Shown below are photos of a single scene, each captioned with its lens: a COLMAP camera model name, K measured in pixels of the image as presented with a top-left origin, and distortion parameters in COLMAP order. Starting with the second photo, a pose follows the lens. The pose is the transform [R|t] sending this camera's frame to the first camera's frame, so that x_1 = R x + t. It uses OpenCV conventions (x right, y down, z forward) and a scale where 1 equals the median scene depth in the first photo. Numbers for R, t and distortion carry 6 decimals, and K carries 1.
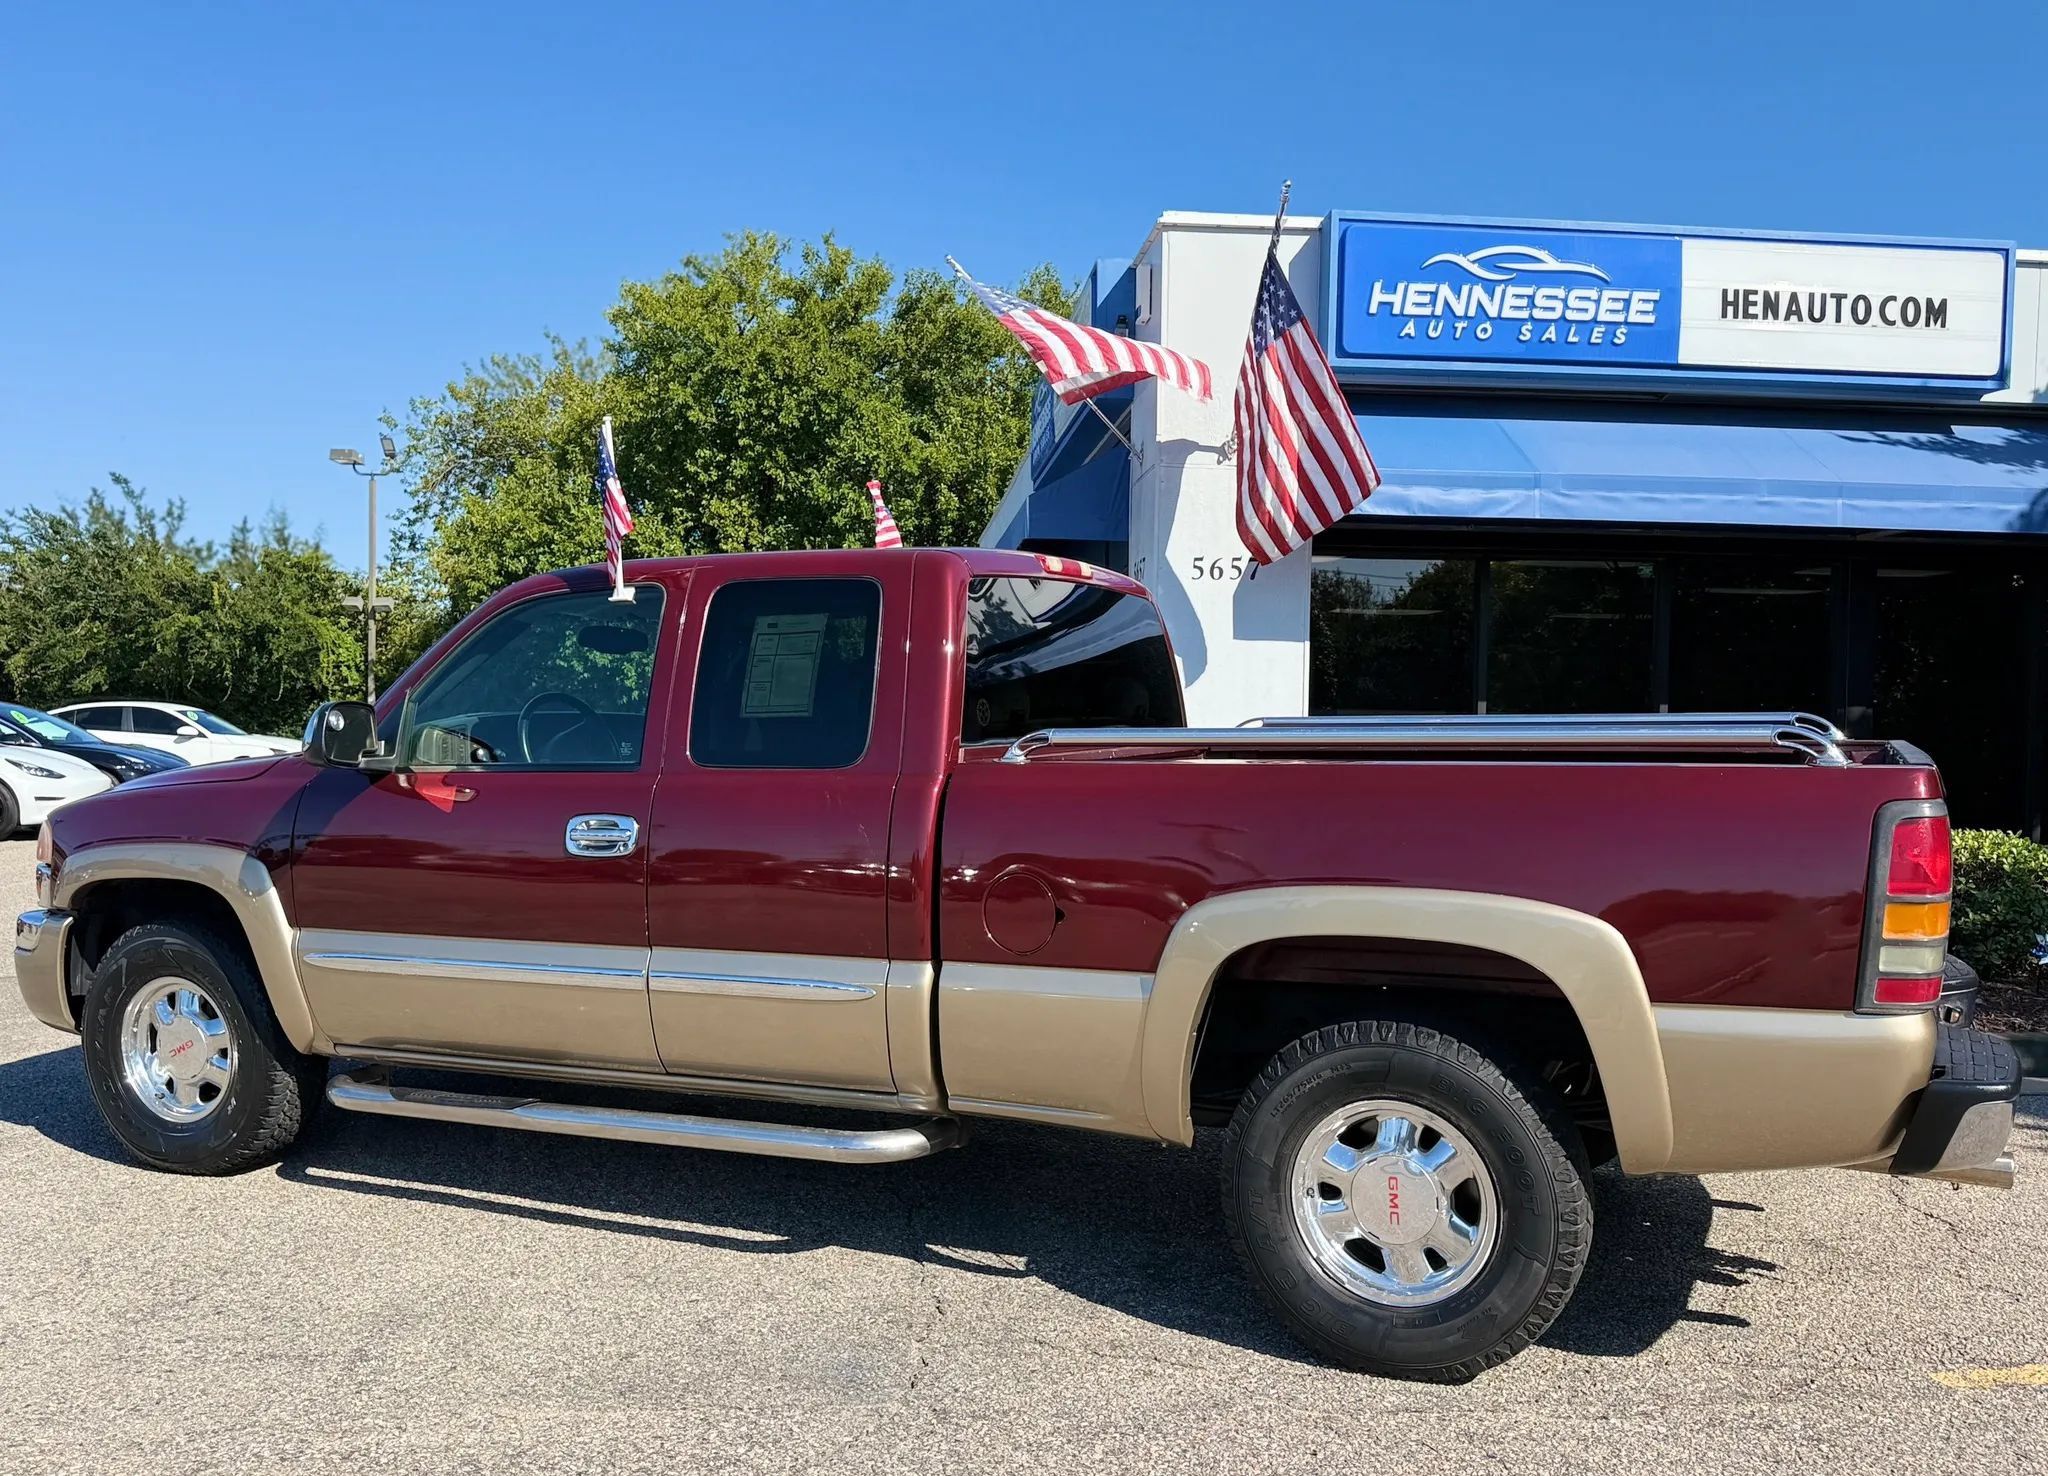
lens RADIAL K [[1719.5, 0, 1058.8], [0, 1719.5, 786.4], [0, 0, 1]] dist [0.124436, -0.233541]
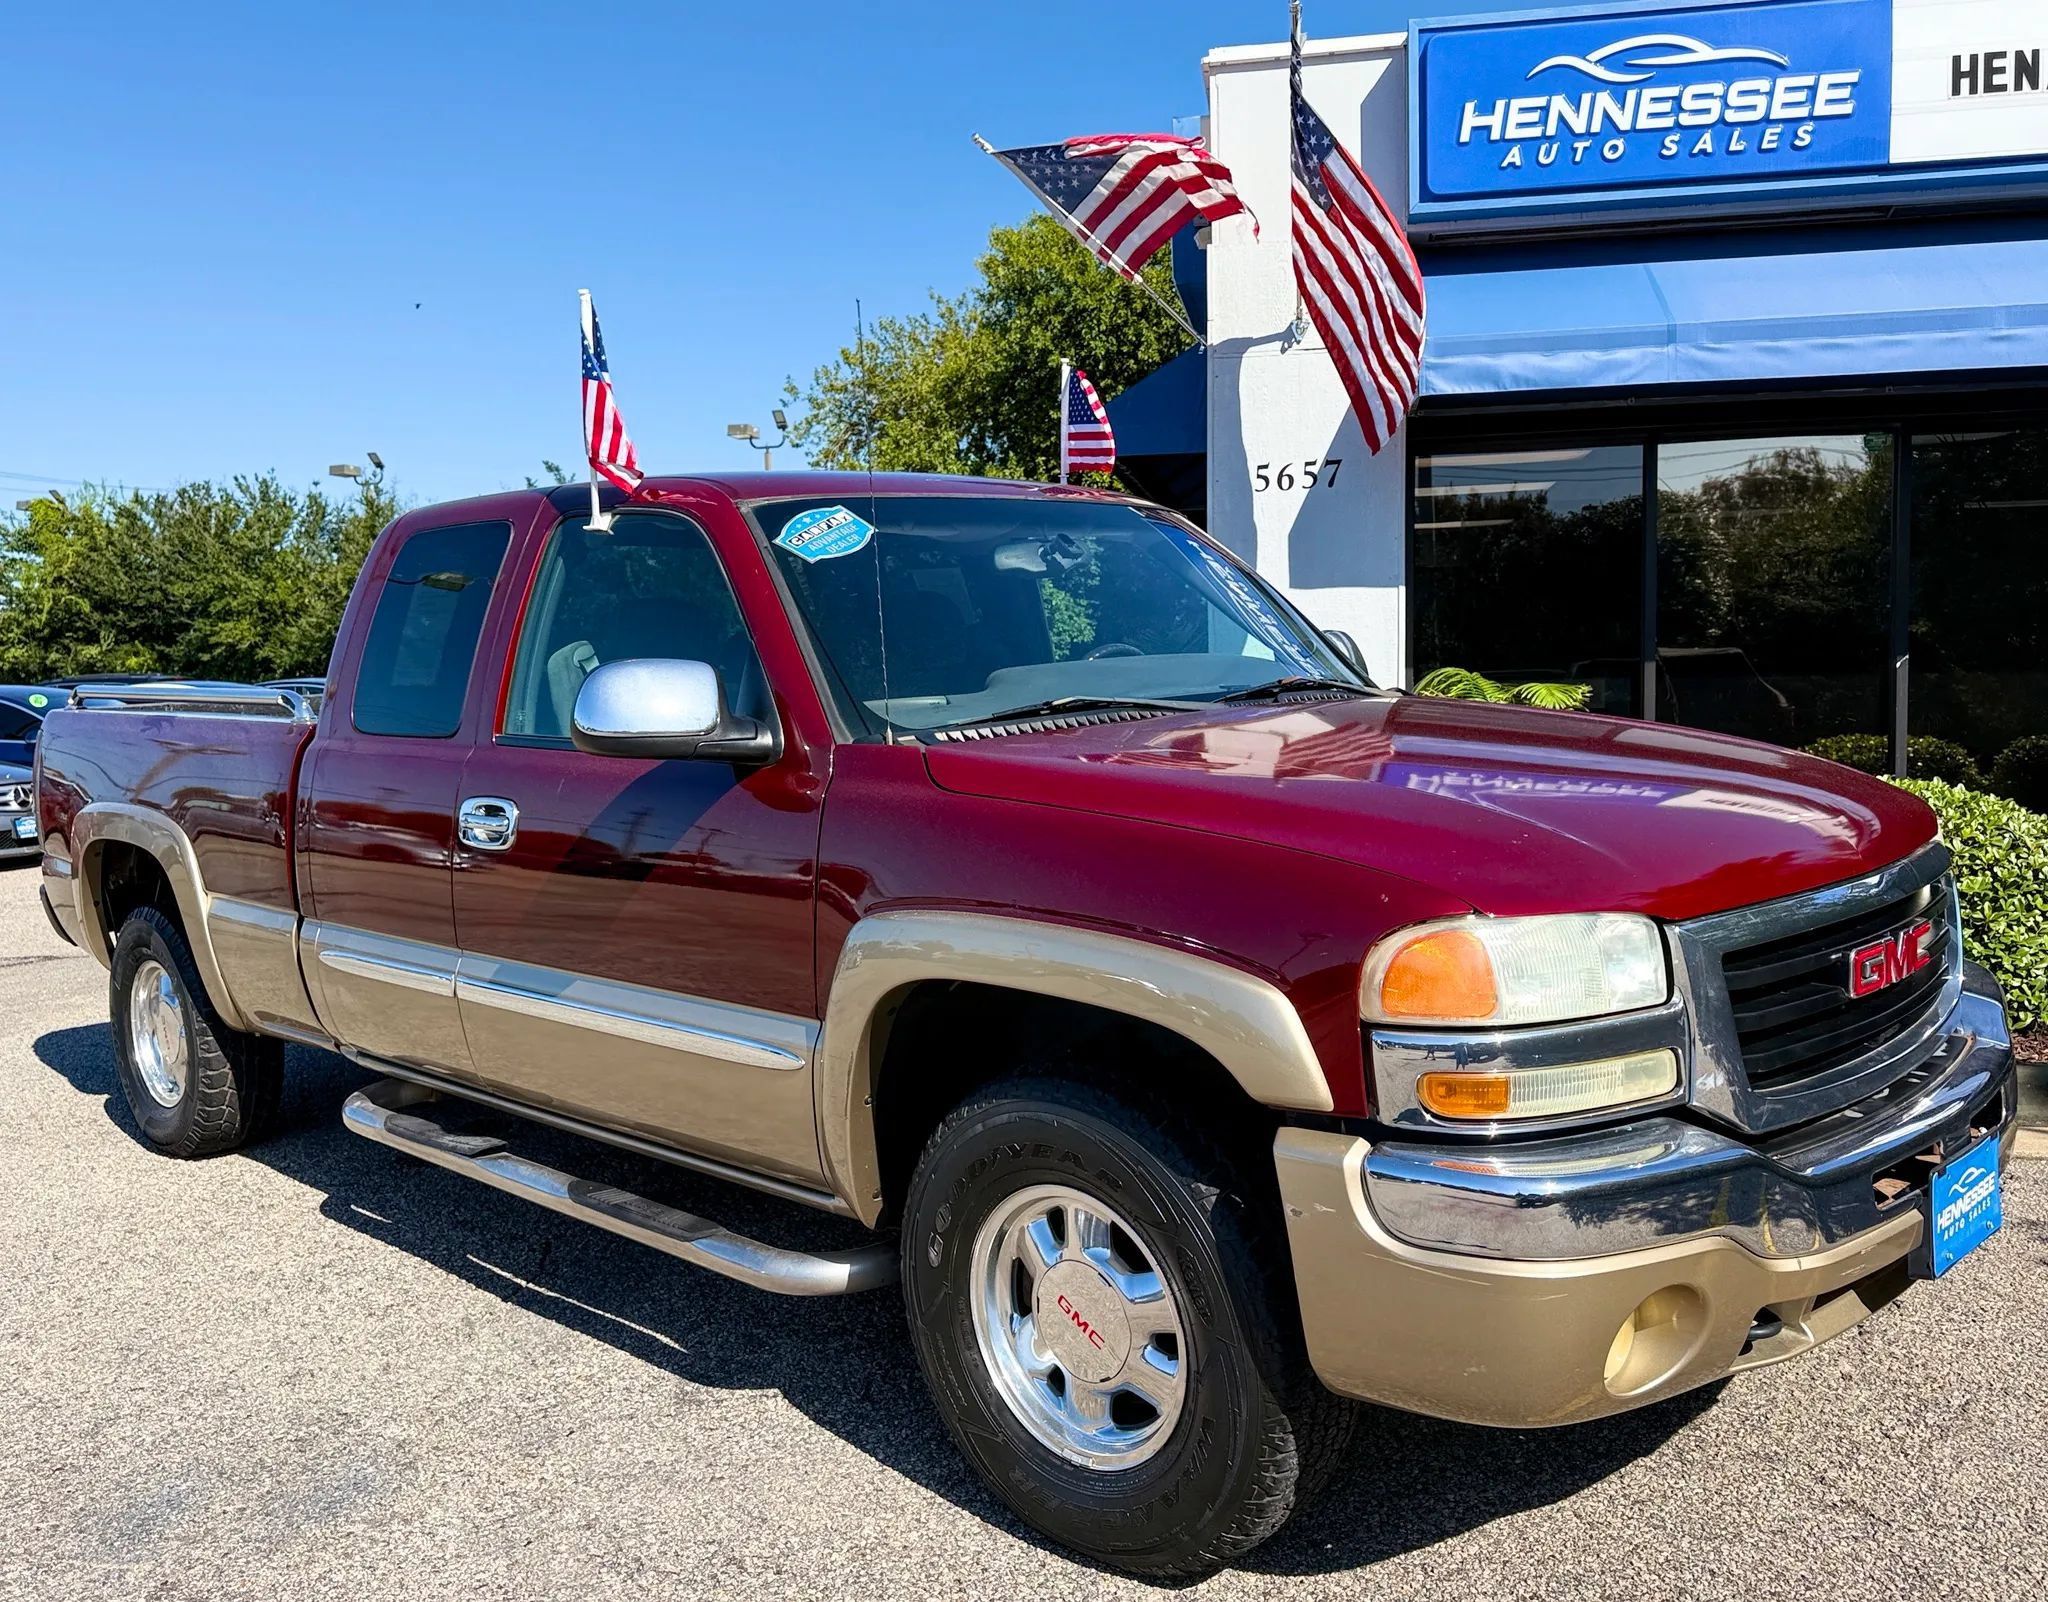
lens RADIAL K [[1769.9, 0, 1026.2], [0, 1769.9, 801.8], [0, 0, 1]] dist [0.018096, -0.008851]
pose [[0.959822, -0.017041, -0.280092, 0.209567], [0.027809, 0.999017, 0.034517, -0.002422], [0.279228, -0.040919, 0.959353, 0.144312]]
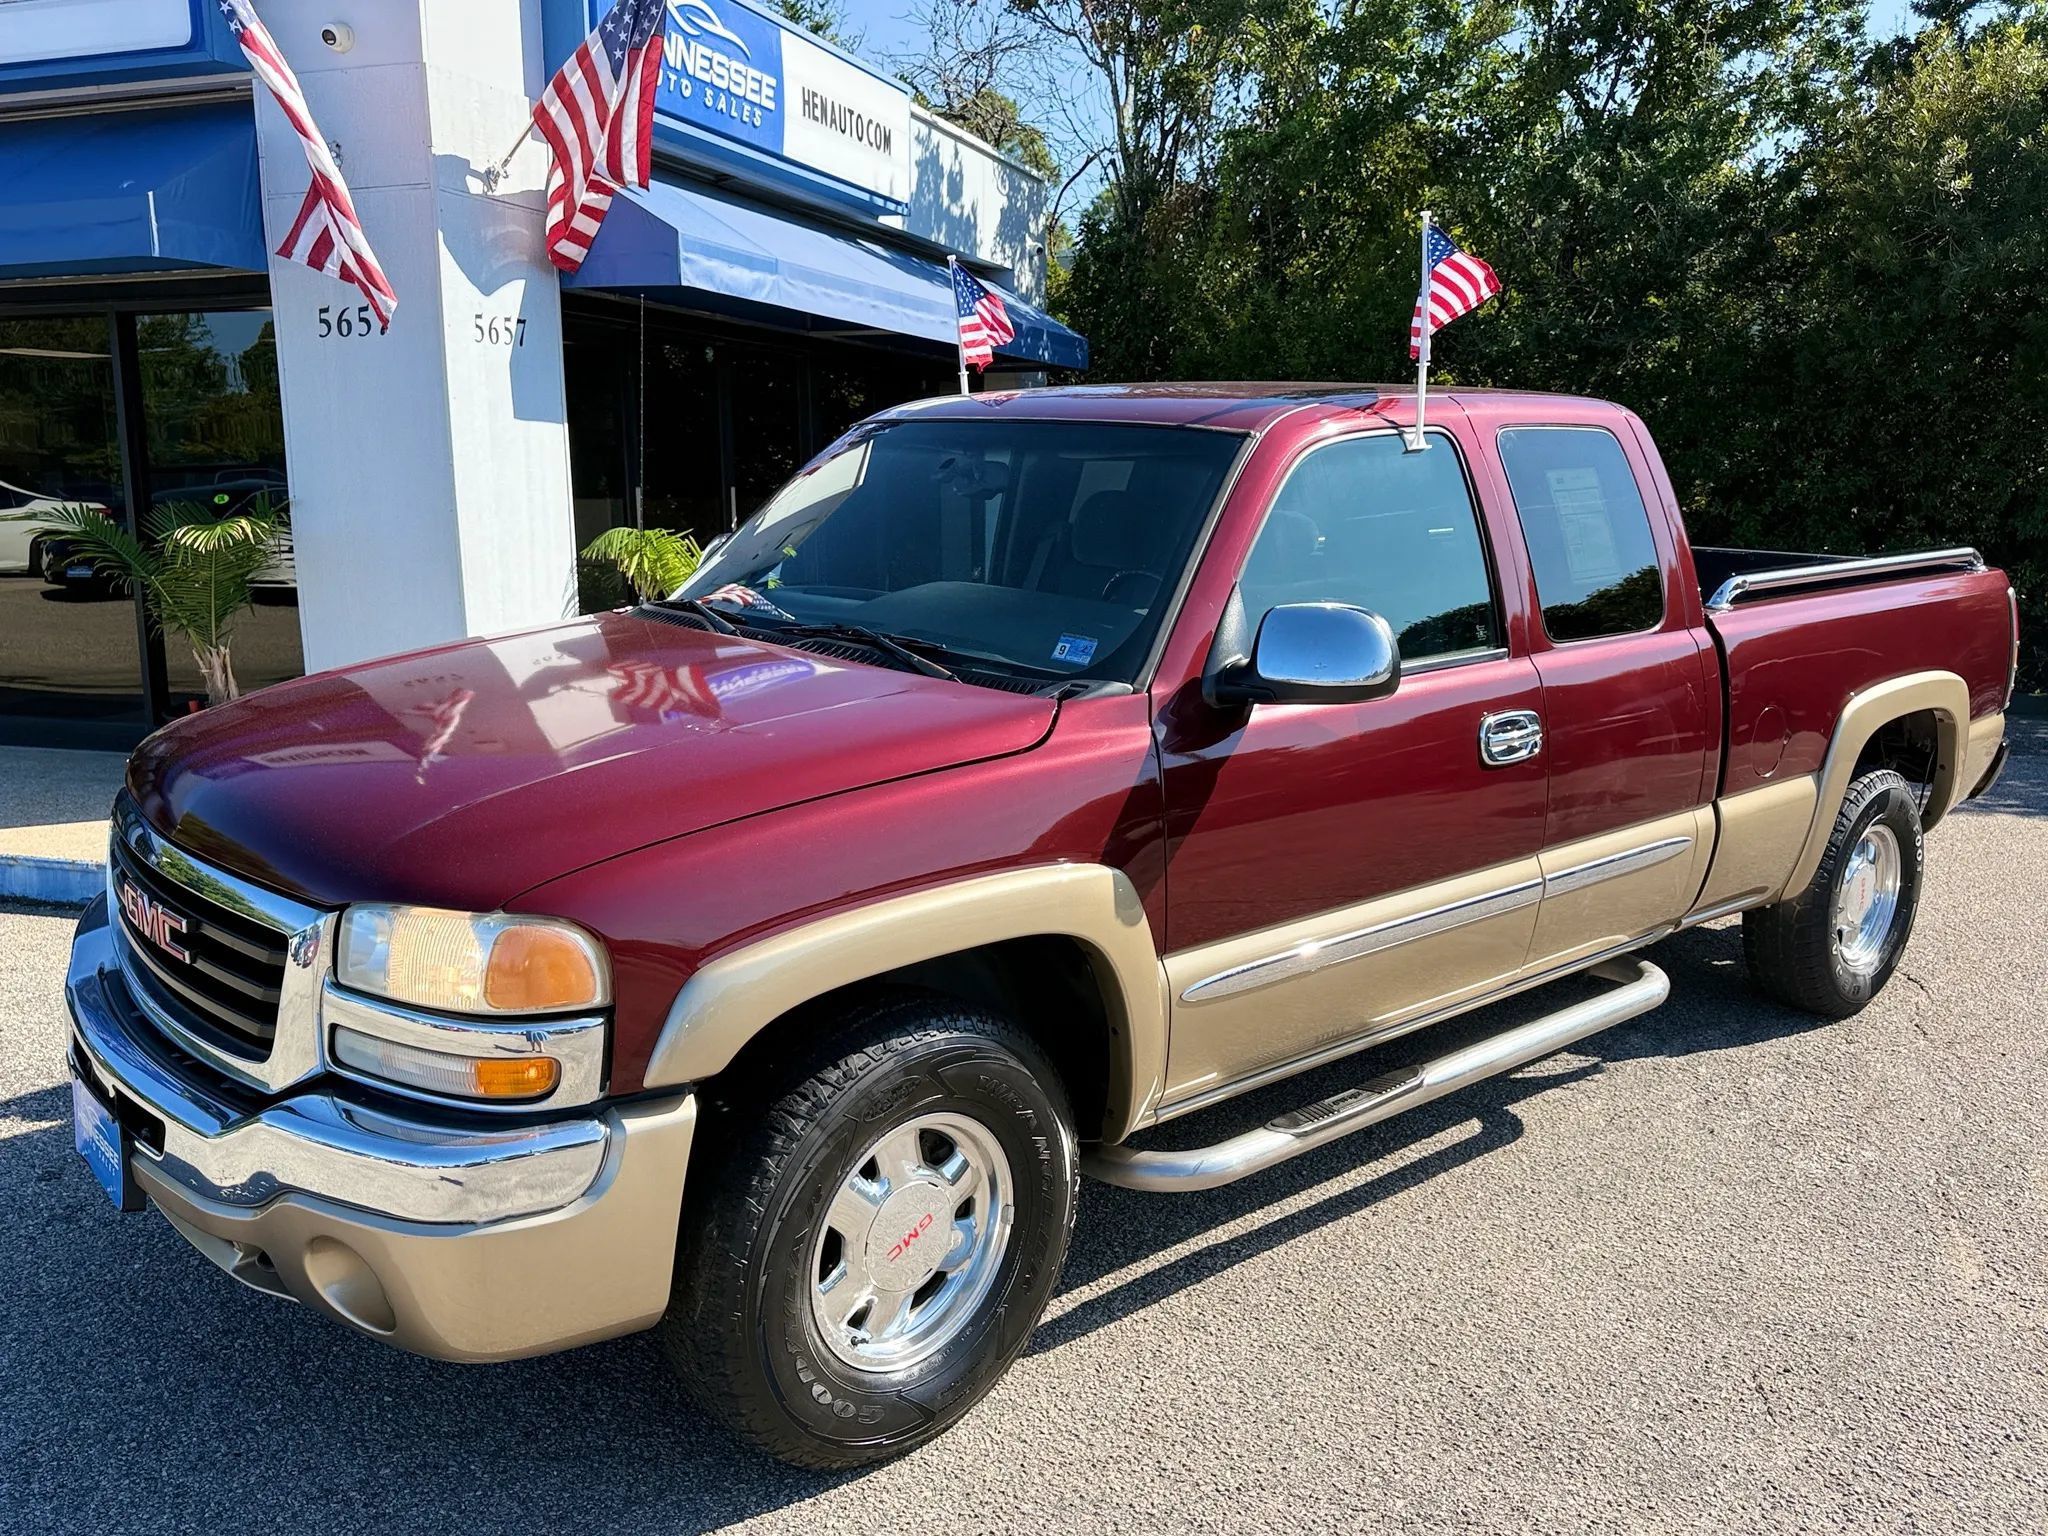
lens RADIAL K [[1693.0, 0, 1018.4], [0, 1693.0, 771.3], [0, 0, 1]] dist [0.109981, -0.198561]
pose [[0.423358, -0.173100, 0.889272, -0.561637], [0.035934, 0.984013, 0.174435, -0.055503], [-0.905250, -0.041893, 0.422810, 0.434518]]
